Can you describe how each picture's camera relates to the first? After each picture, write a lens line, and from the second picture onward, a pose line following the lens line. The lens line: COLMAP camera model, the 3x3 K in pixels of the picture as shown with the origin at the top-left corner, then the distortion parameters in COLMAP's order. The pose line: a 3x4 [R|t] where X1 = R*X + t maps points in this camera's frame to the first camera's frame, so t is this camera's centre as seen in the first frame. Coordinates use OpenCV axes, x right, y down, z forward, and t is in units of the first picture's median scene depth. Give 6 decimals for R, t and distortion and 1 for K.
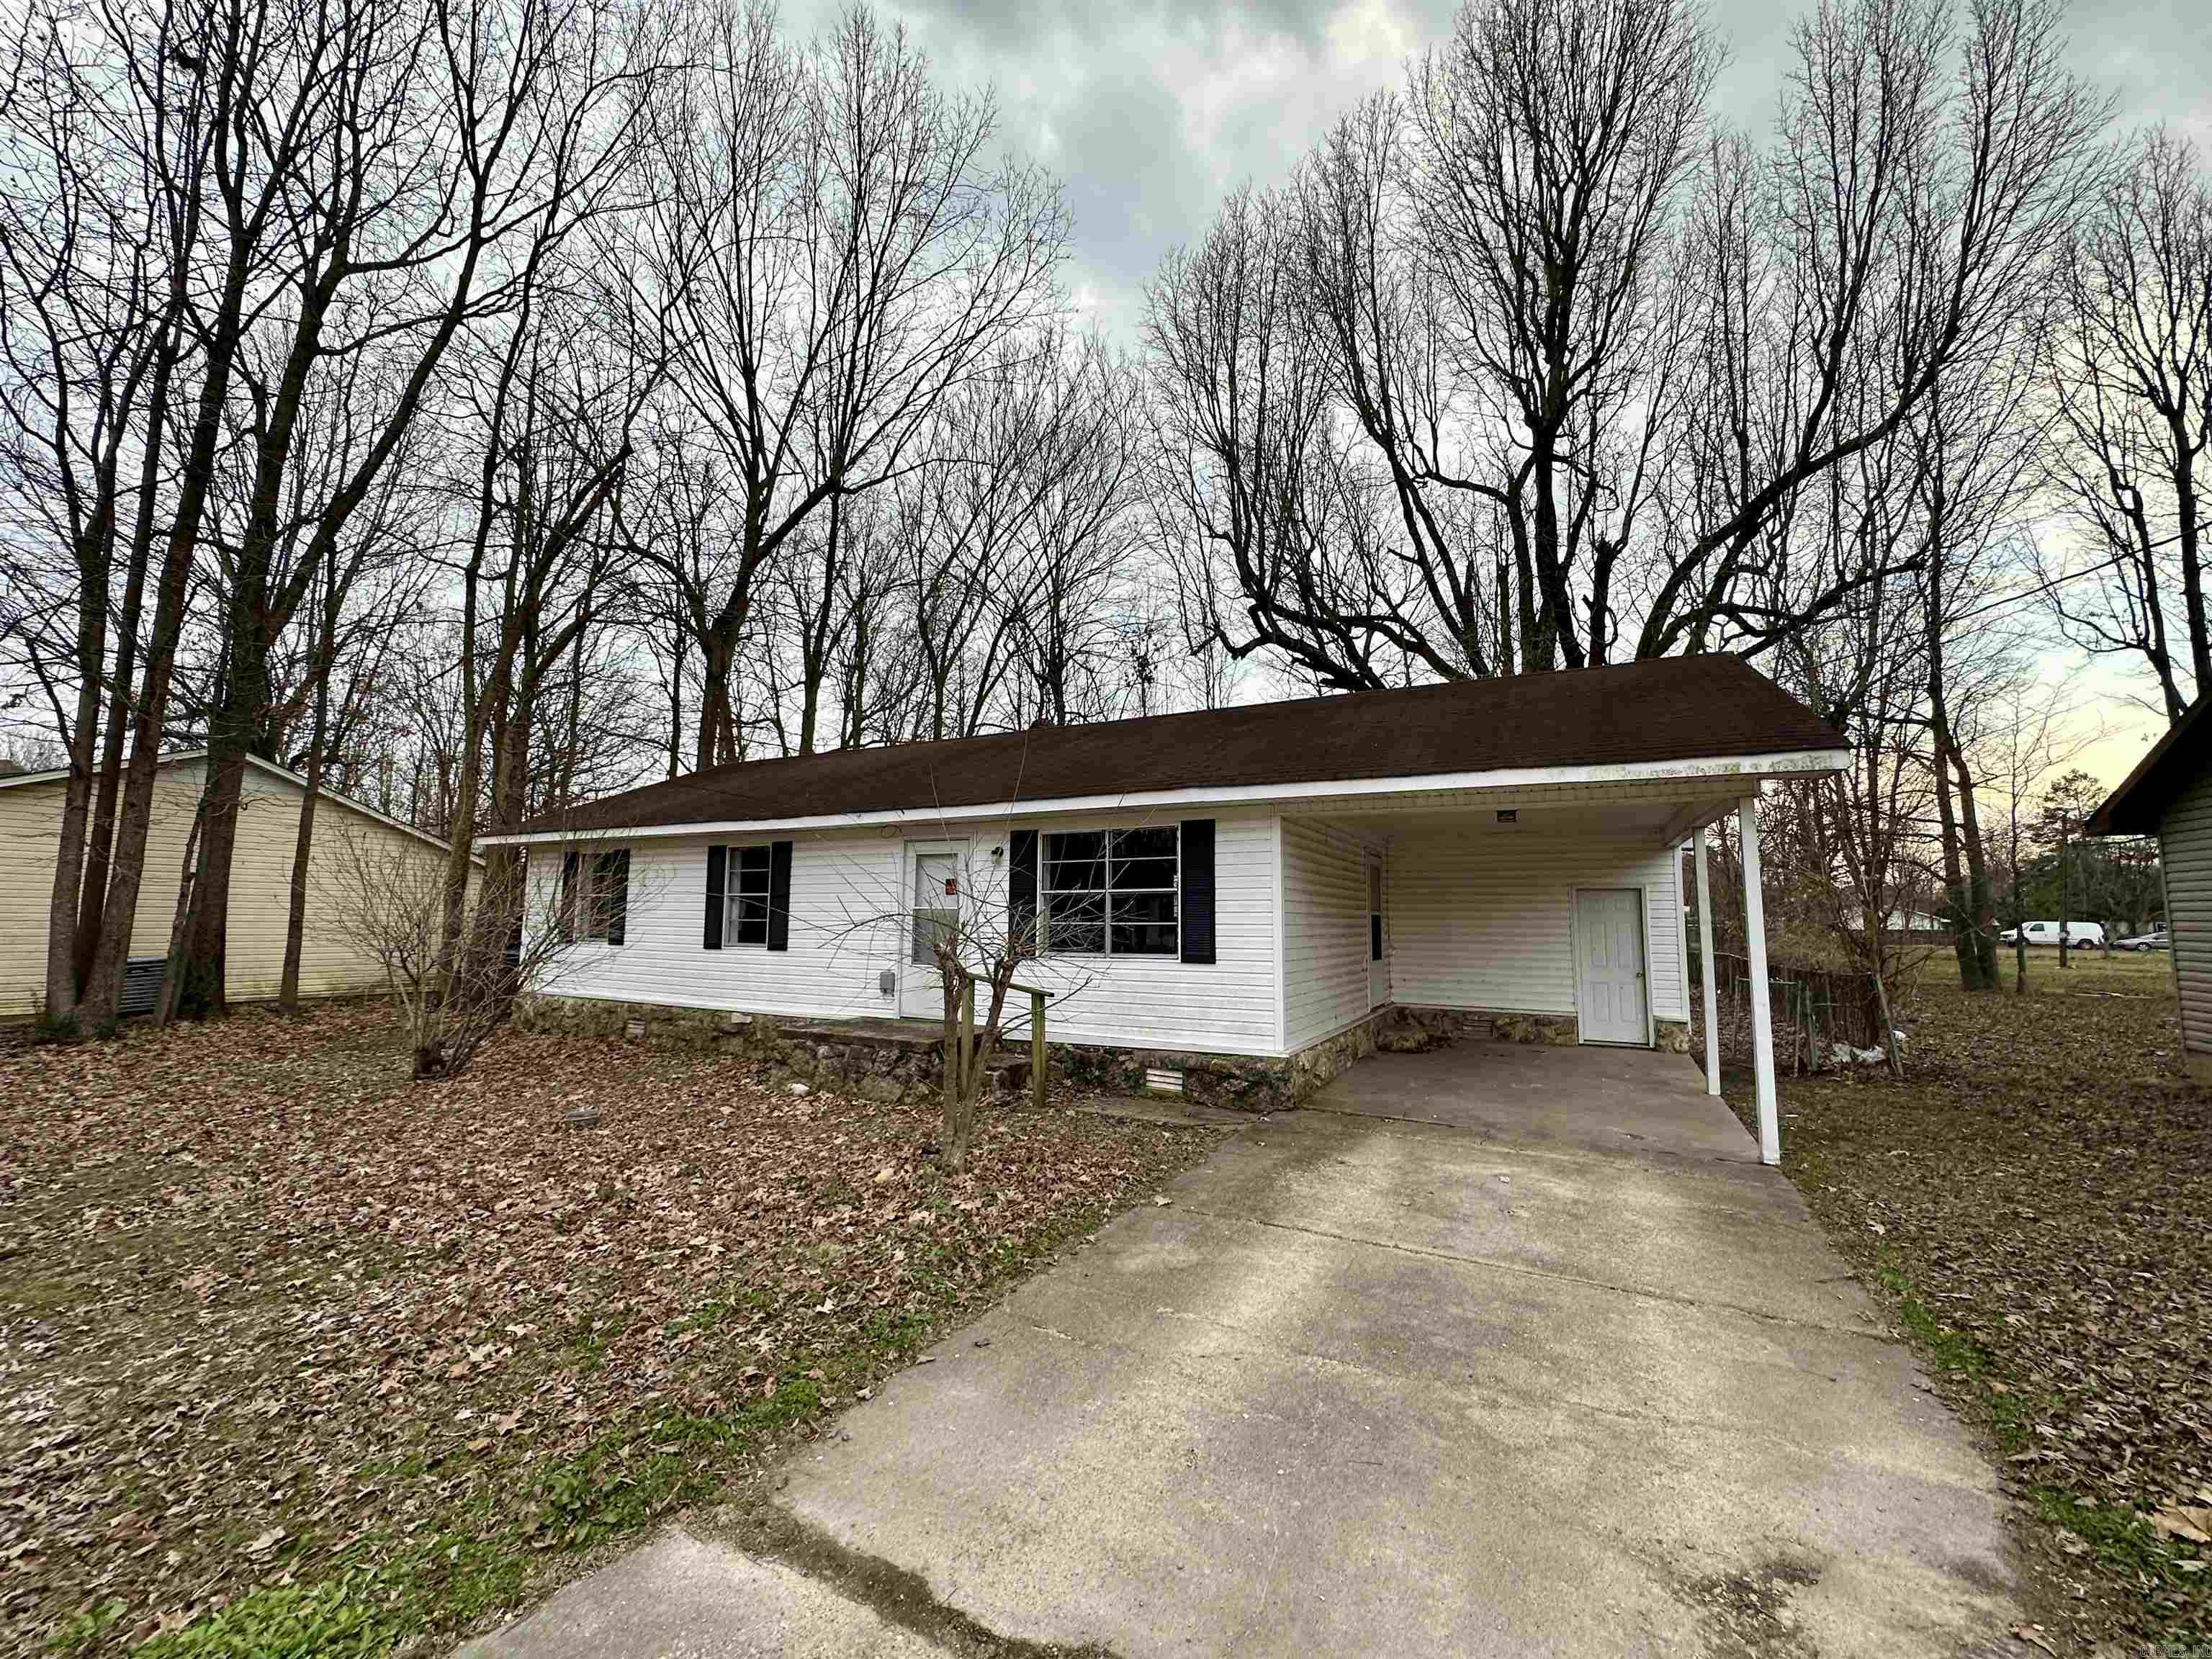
lens RADIAL K [[864.2, 0, 1096.8], [0, 864.2, 823.4], [0, 0, 1]] dist [-0.002335, -0.000101]
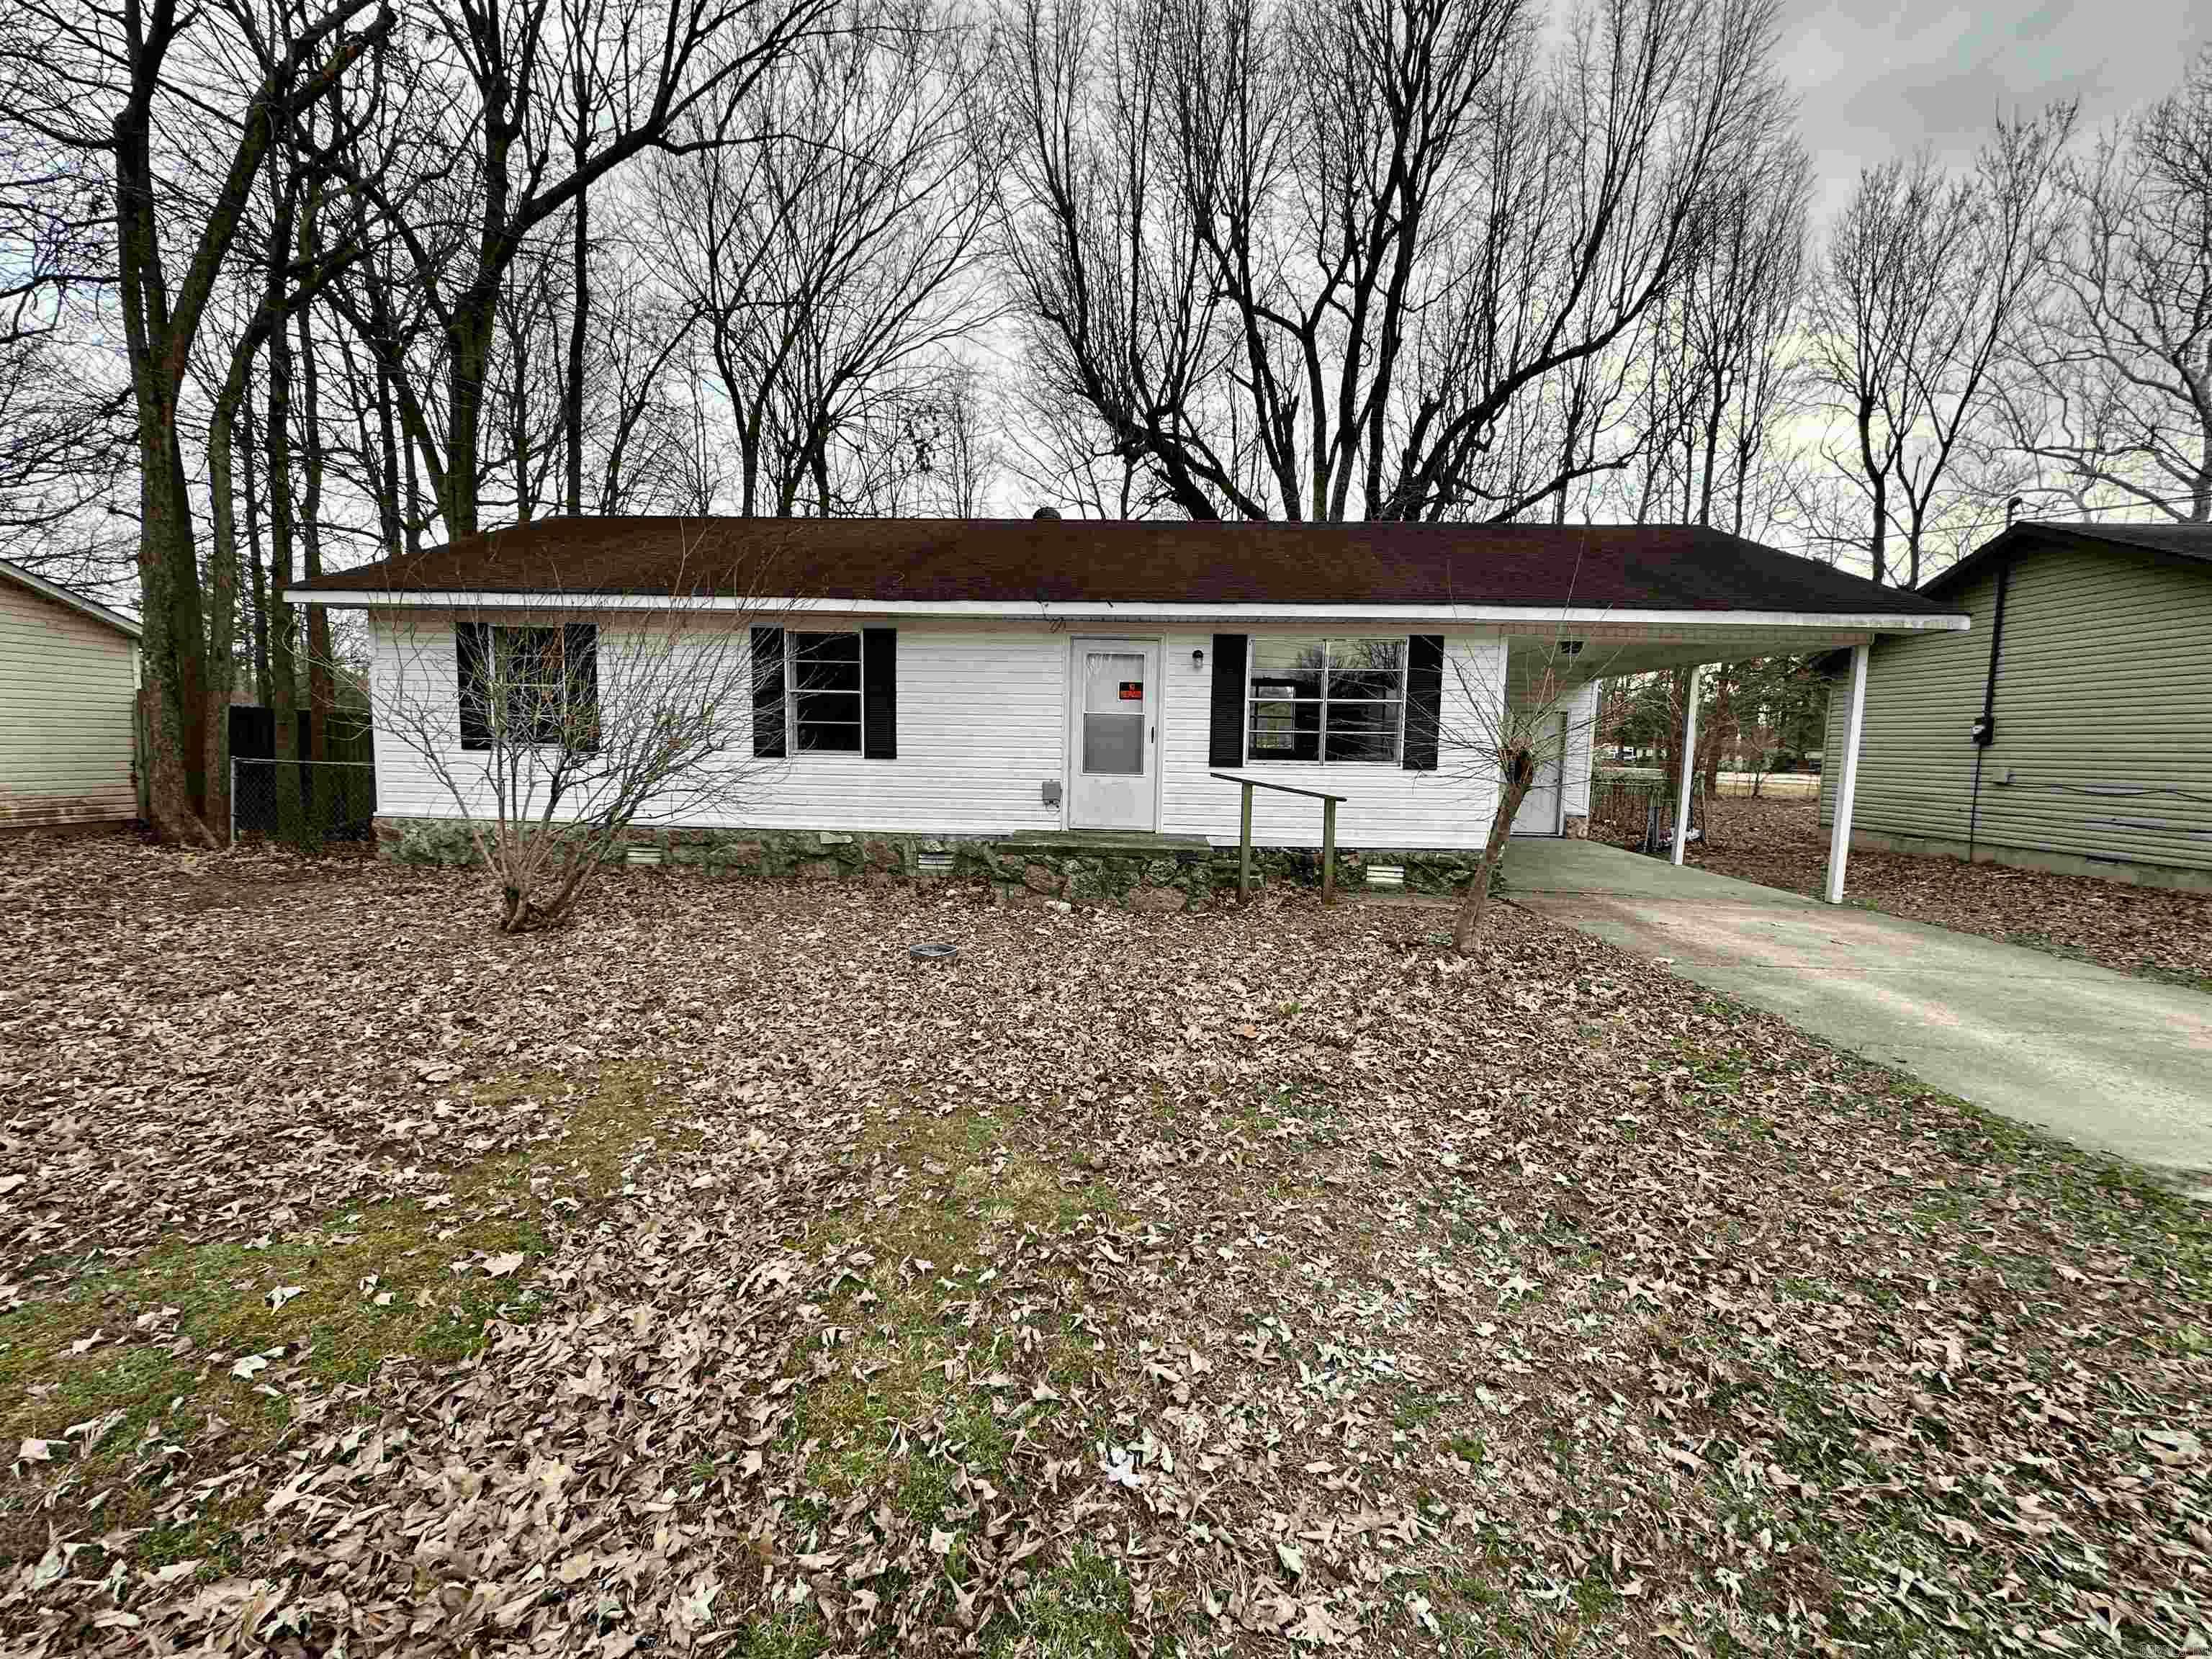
lens RADIAL K [[864.2, 0, 1096.8], [0, 864.2, 823.4], [0, 0, 1]] dist [-0.002335, -0.000101]
pose [[0.908262, -0.028649, 0.417419, -0.586614], [-0.059119, 0.978856, 0.195819, 0.032768], [-0.414203, -0.202533, 0.887365, 0.156887]]
